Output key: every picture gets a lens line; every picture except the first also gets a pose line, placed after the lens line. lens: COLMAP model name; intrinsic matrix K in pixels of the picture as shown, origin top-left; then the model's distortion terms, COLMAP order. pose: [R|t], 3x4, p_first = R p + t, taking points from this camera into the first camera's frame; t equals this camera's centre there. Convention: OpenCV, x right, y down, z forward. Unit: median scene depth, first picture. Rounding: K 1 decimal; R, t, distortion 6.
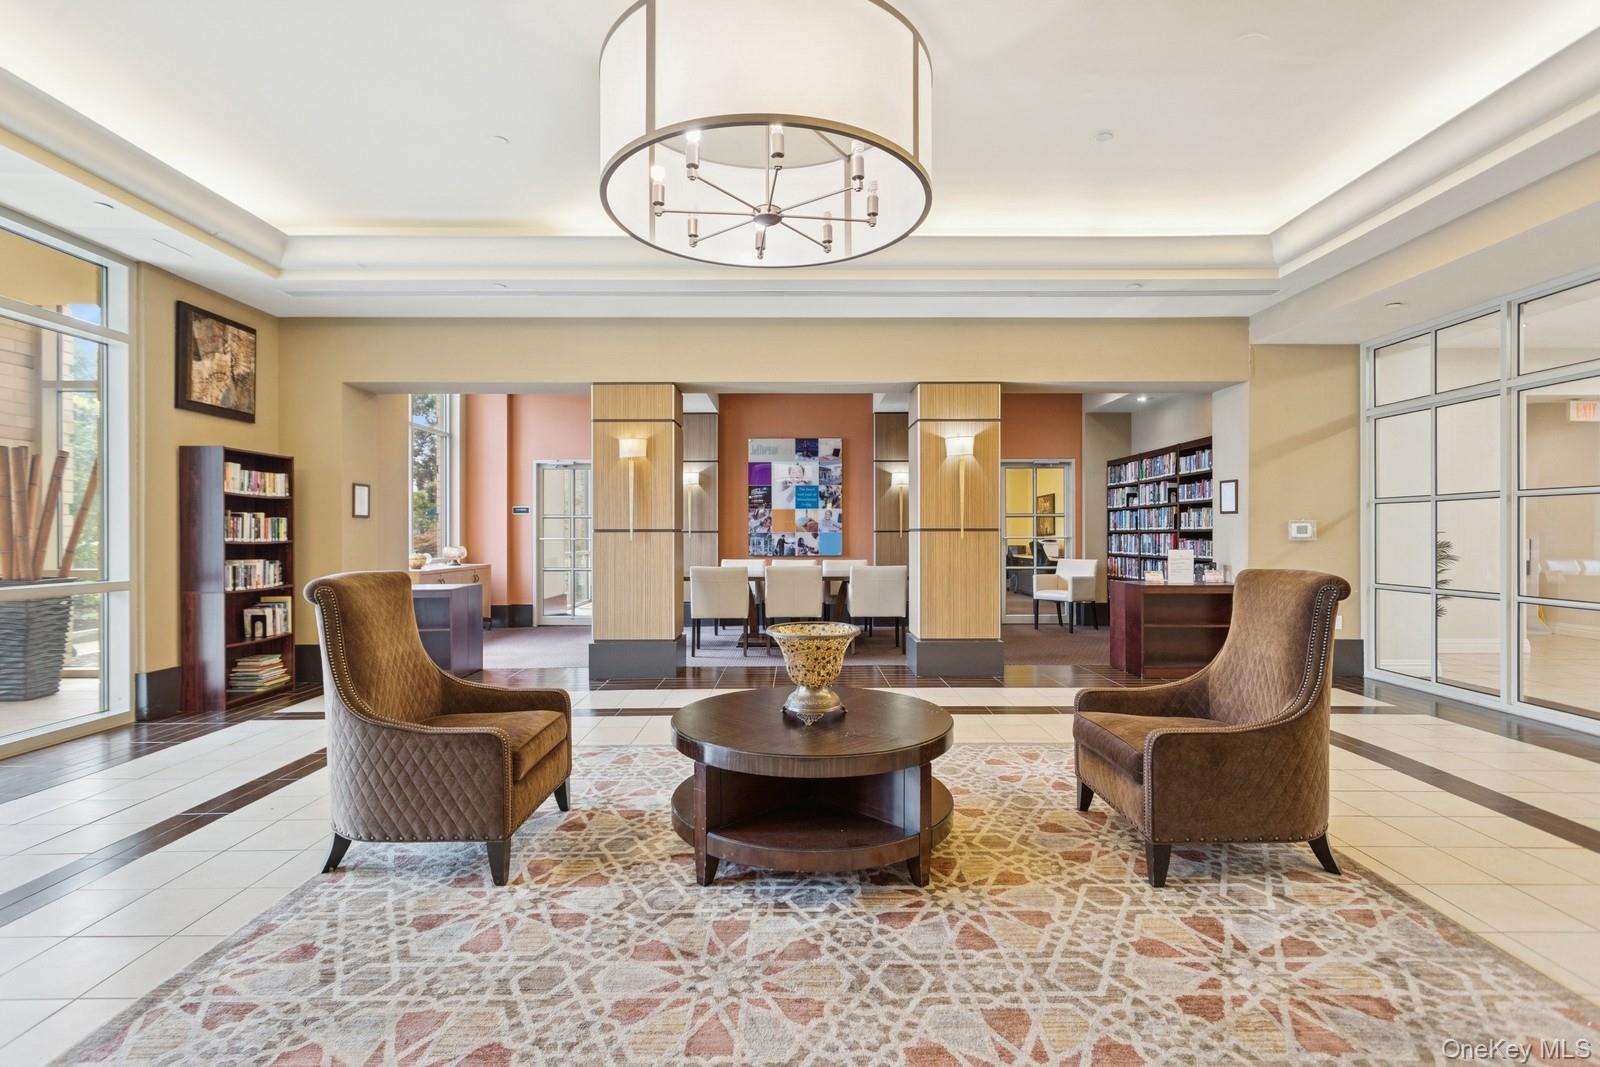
lens RADIAL K [[766.1, 0, 799.9], [0, 766.1, 532.7], [0, 0, 1]] dist [-0.002318, 0.005004]
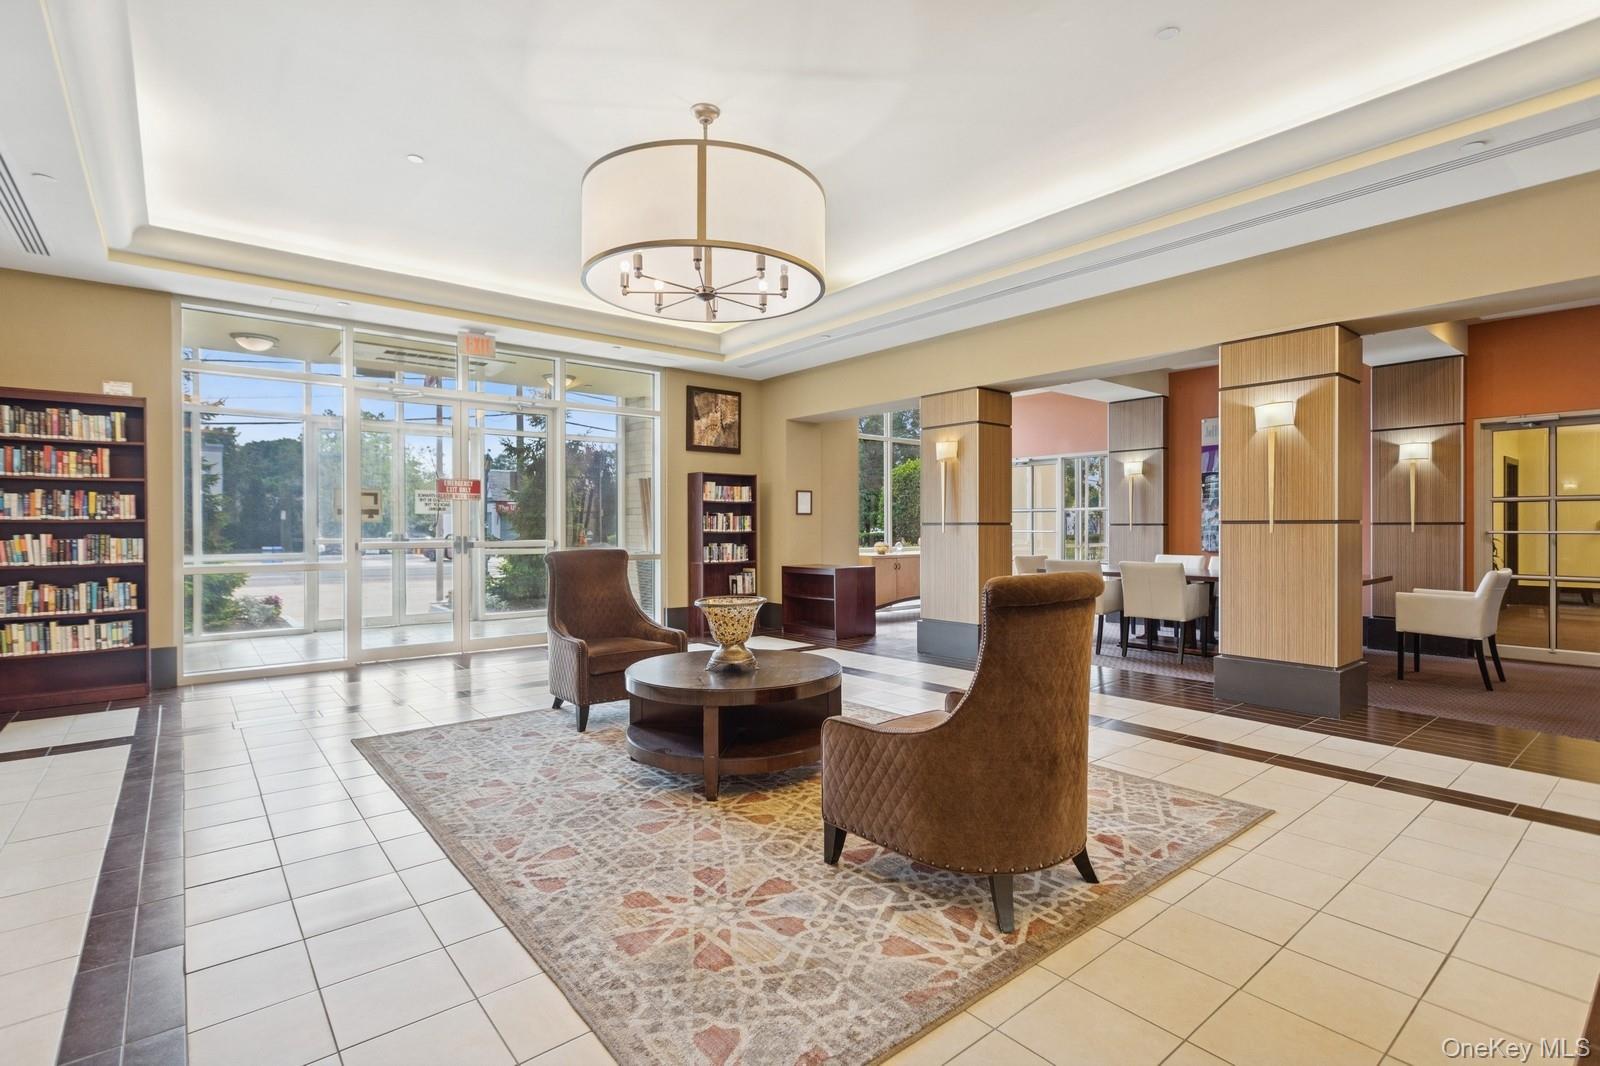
lens RADIAL K [[766.1, 0, 801.5], [0, 766.1, 529.5], [0, 0, 1]] dist [-0.002318, 0.005004]
pose [[0.628177, 0.003527, -0.778062, 0.605372], [0.001954, 0.999979, 0.006111, -0.001963], [0.778068, -0.005359, 0.628158, 0.148721]]
